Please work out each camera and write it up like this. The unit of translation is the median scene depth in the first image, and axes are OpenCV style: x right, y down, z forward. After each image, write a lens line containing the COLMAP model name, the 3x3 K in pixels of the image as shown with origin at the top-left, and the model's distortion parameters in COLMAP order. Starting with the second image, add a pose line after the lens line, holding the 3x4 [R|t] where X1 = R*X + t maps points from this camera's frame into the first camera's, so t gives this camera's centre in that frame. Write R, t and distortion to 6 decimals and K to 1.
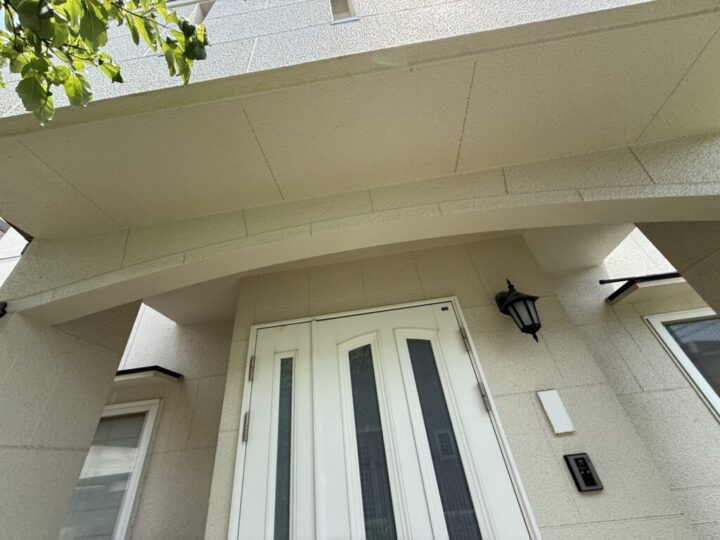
lens RADIAL K [[286.8, 0, 358.1], [0, 286.8, 270.2], [0, 0, 1]] dist [-0.002622, -0.000128]
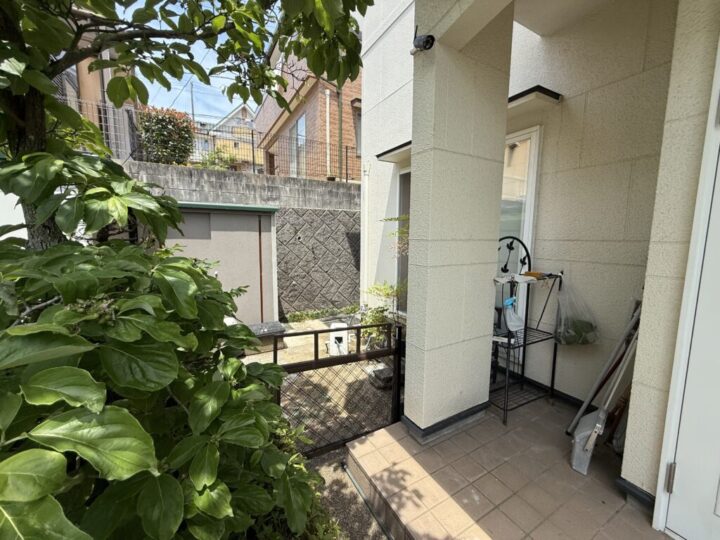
lens RADIAL K [[286.8, 0, 359.3], [0, 286.8, 270.2], [0, 0, 1]] dist [-0.002622, -0.000128]
pose [[0.581672, 0.201343, -0.788111, -0.191554], [0.411542, 0.762884, 0.498640, 0.090976], [0.701634, -0.614386, 0.360887, -0.100735]]
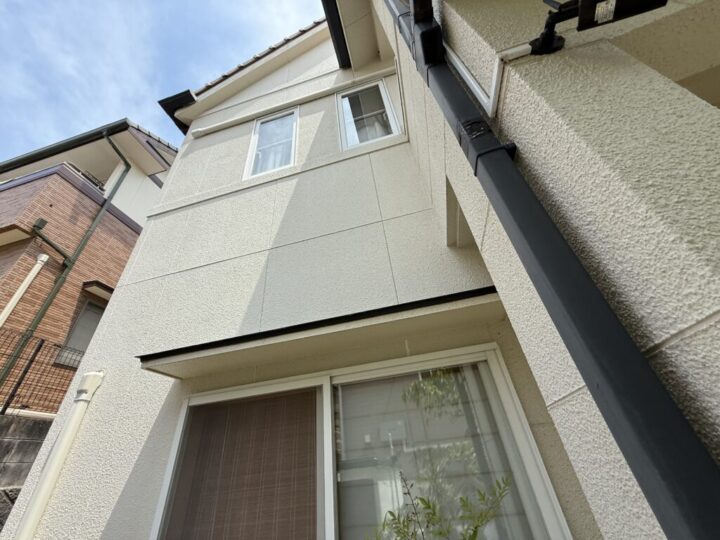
lens RADIAL K [[286.8, 0, 359.9], [0, 286.8, 270.3], [0, 0, 1]] dist [-0.002622, -0.000128]
pose [[0.989587, -0.072125, -0.124562, -0.946591], [0.073890, 0.997220, 0.009603, 0.275725], [0.123523, -0.018707, 0.992165, 0.349333]]
